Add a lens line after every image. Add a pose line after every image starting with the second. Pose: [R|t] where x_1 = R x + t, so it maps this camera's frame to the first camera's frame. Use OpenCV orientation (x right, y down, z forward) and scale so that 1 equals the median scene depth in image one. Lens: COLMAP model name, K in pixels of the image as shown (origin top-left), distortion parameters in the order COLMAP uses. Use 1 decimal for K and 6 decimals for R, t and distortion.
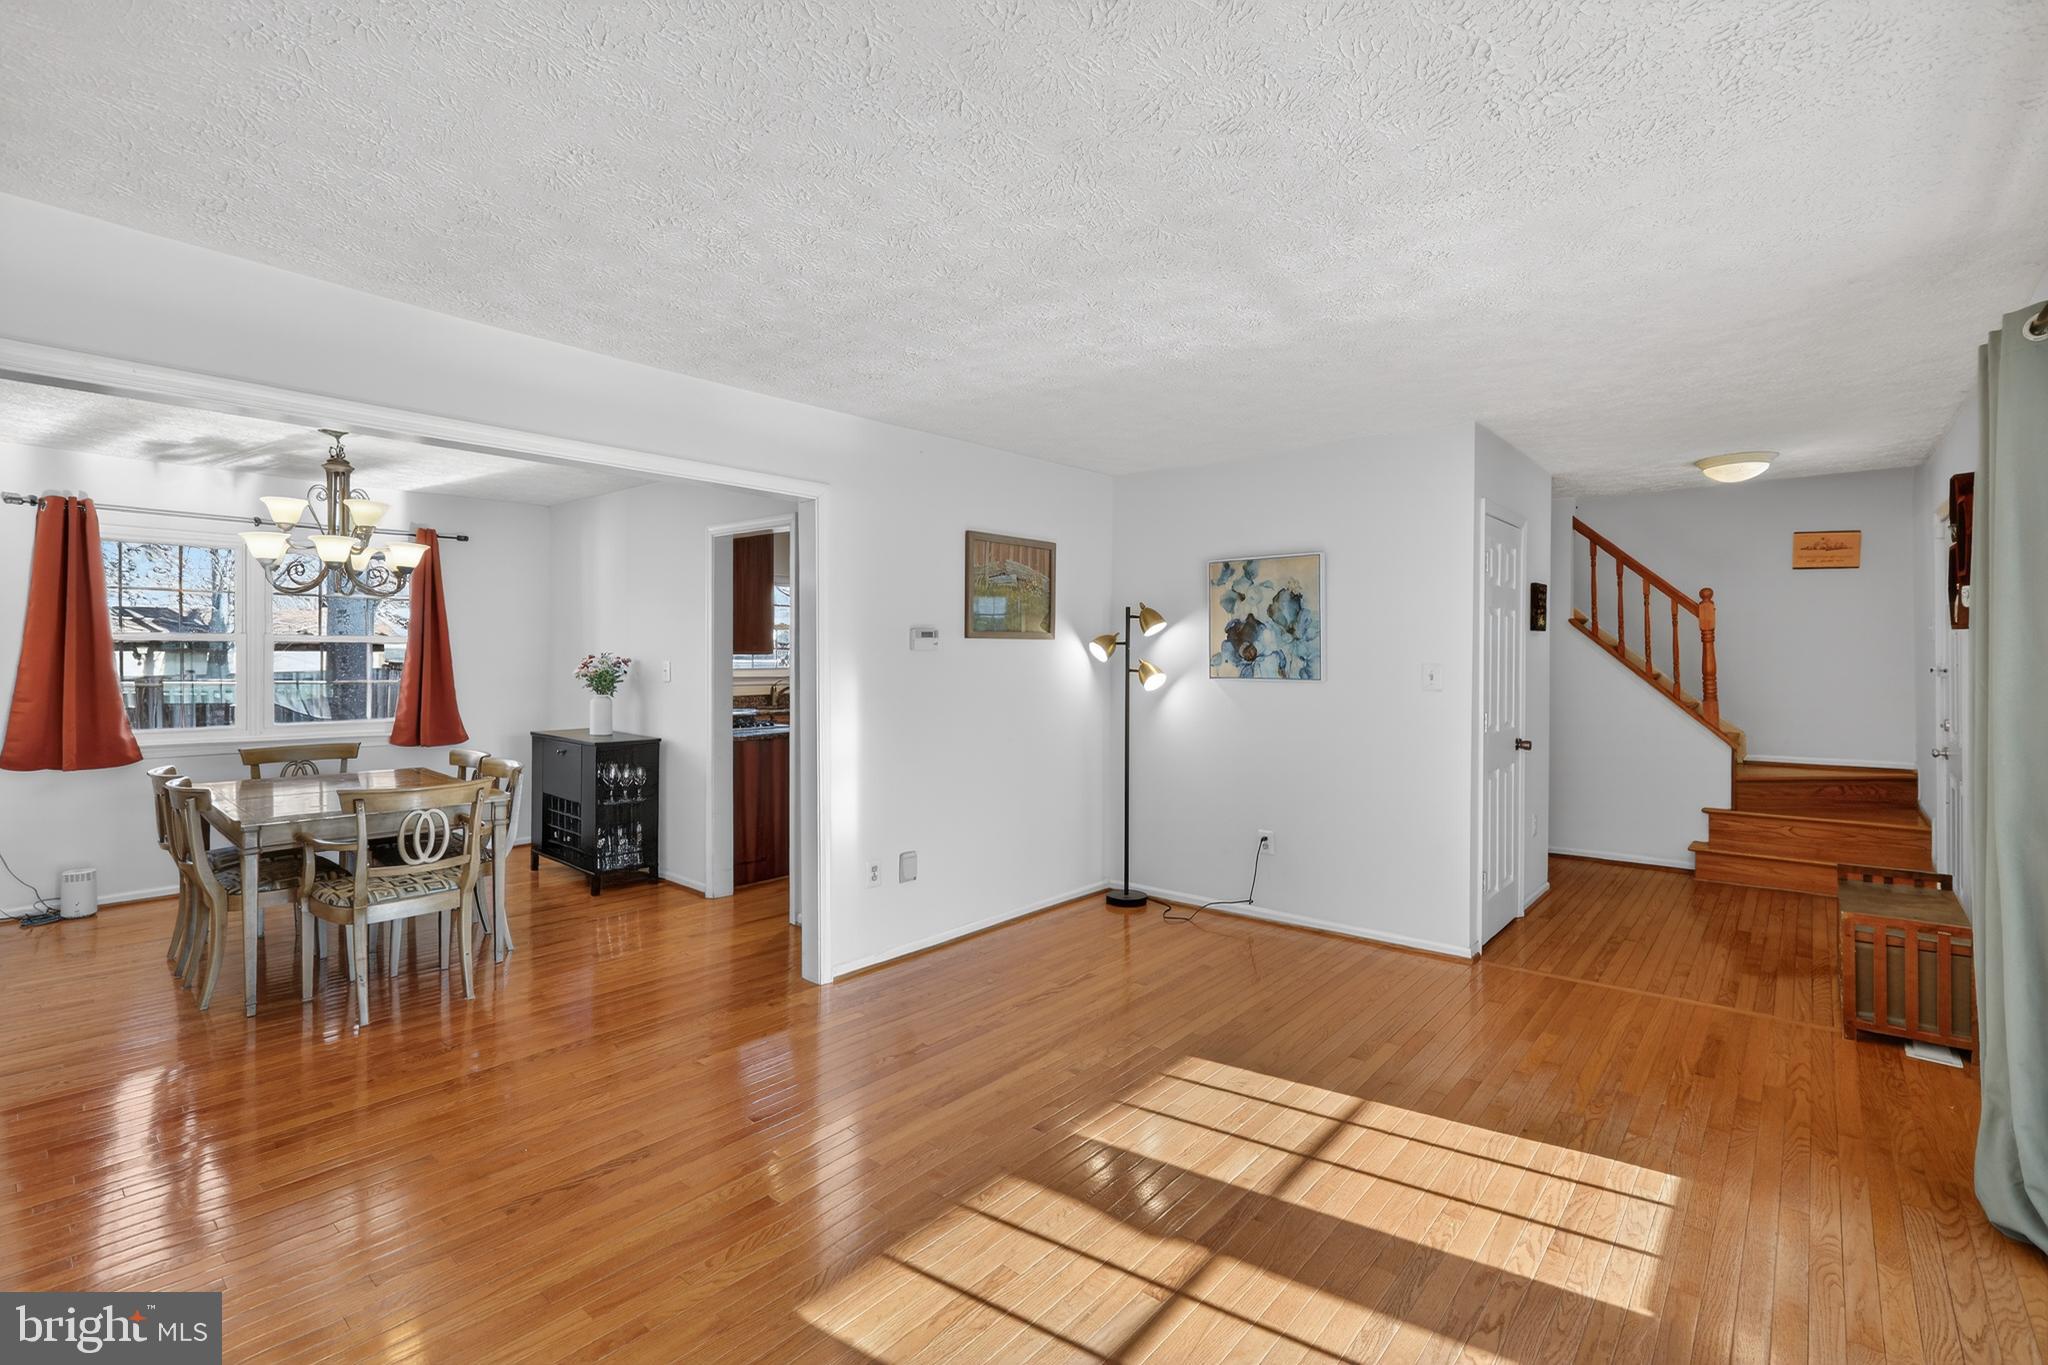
lens RADIAL K [[926.2, 0, 1017.8], [0, 926.2, 653.4], [0, 0, 1]] dist [-0.004268, -0.000730]
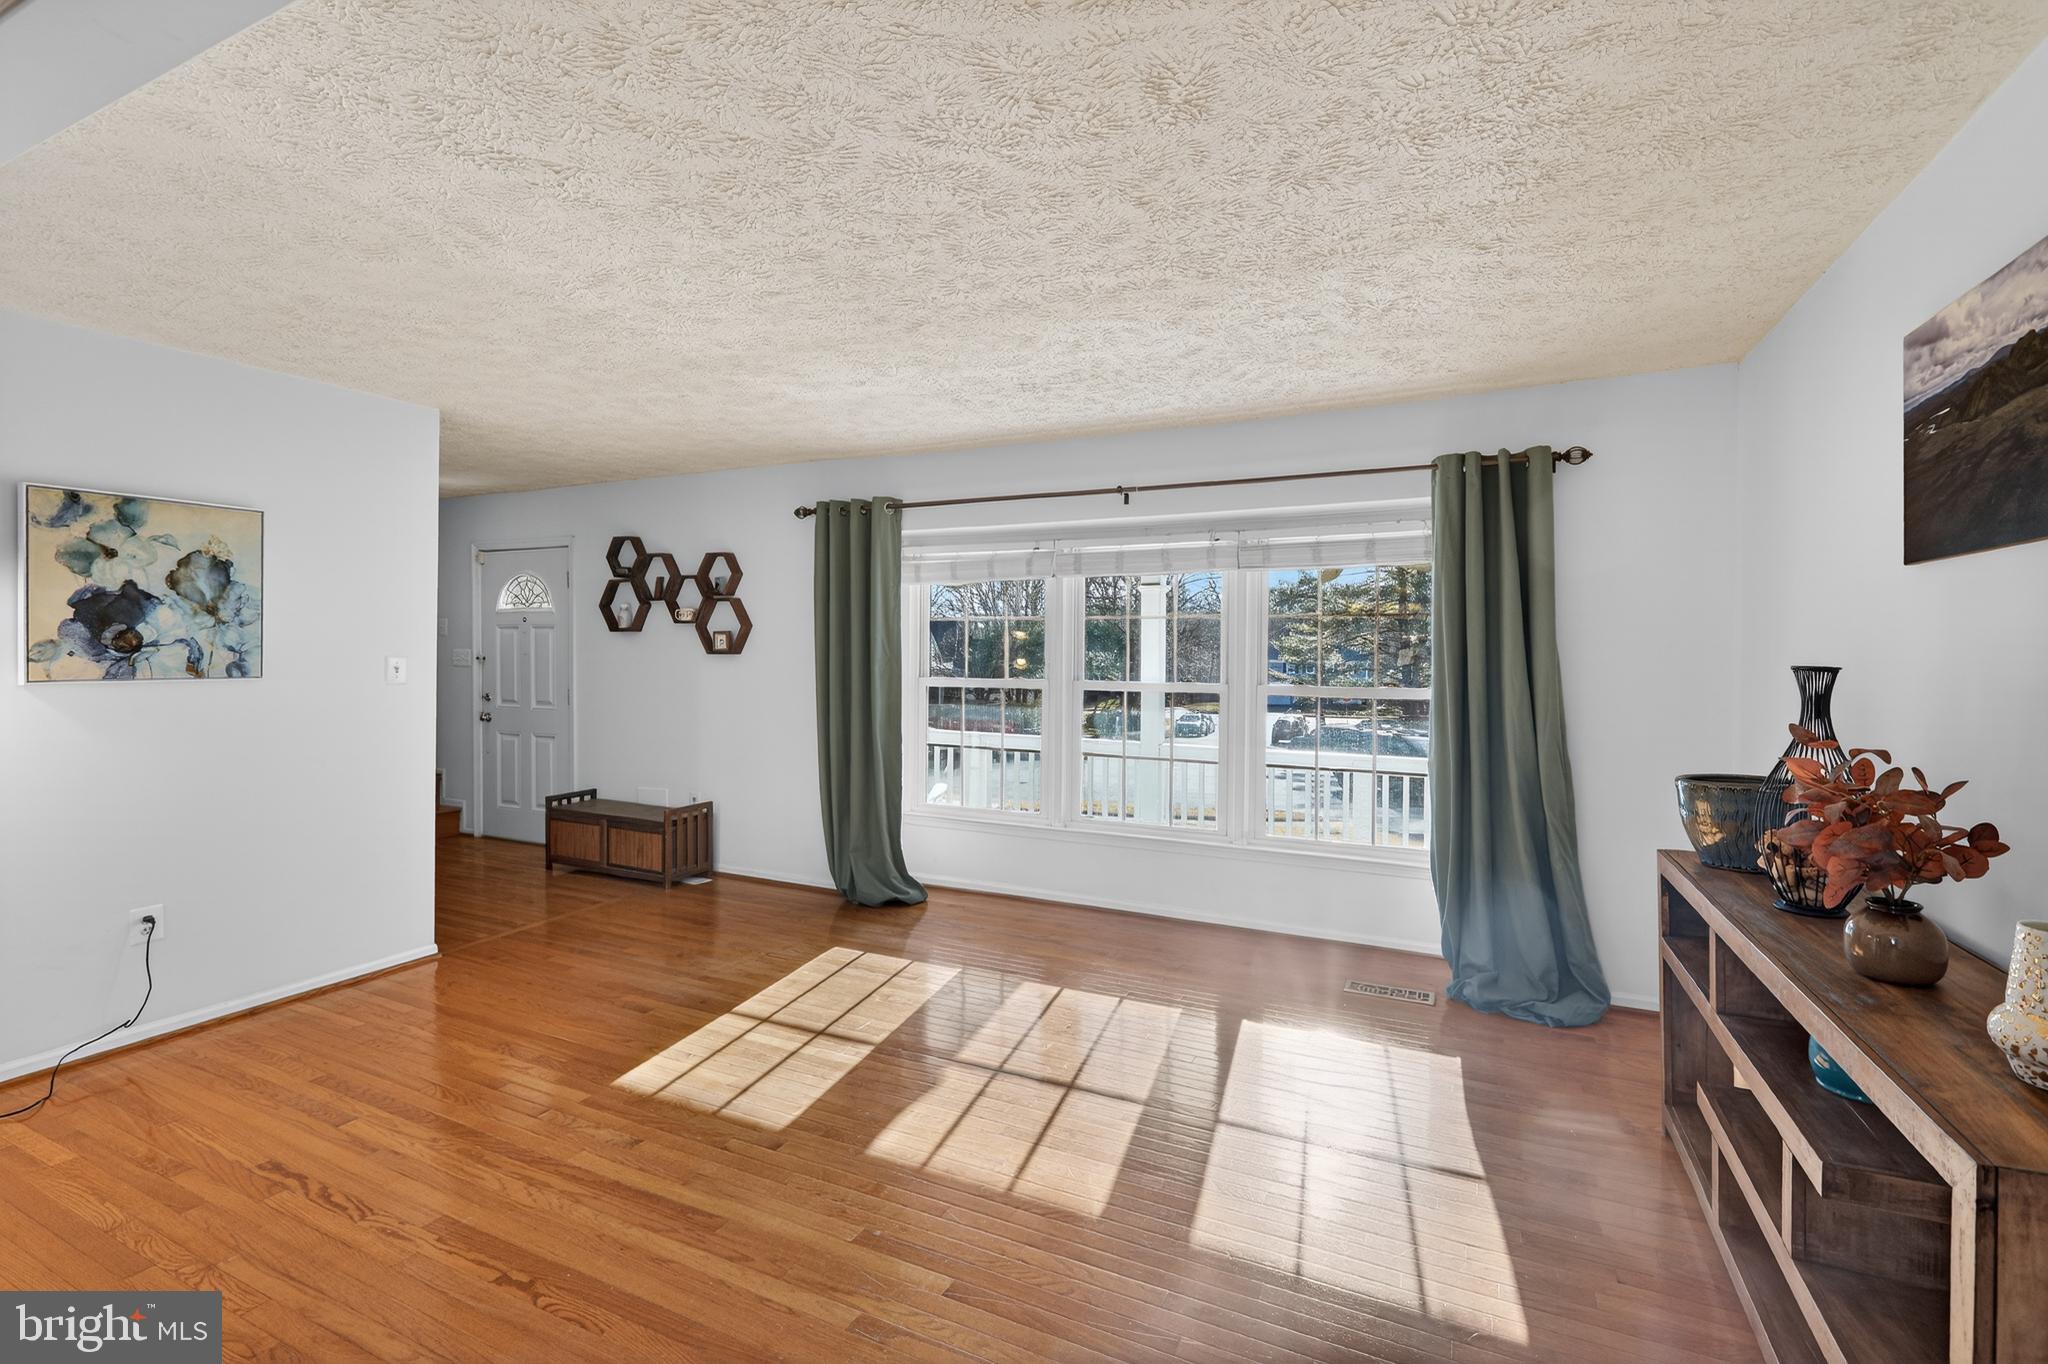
lens RADIAL K [[926.2, 0, 1018.6], [0, 926.2, 660.1], [0, 0, 1]] dist [-0.004268, -0.000730]
pose [[-0.263989, -0.012815, 0.964441, -0.550050], [-0.009908, 0.999895, 0.010574, 0.000004], [-0.964475, -0.006764, -0.264088, 0.583442]]
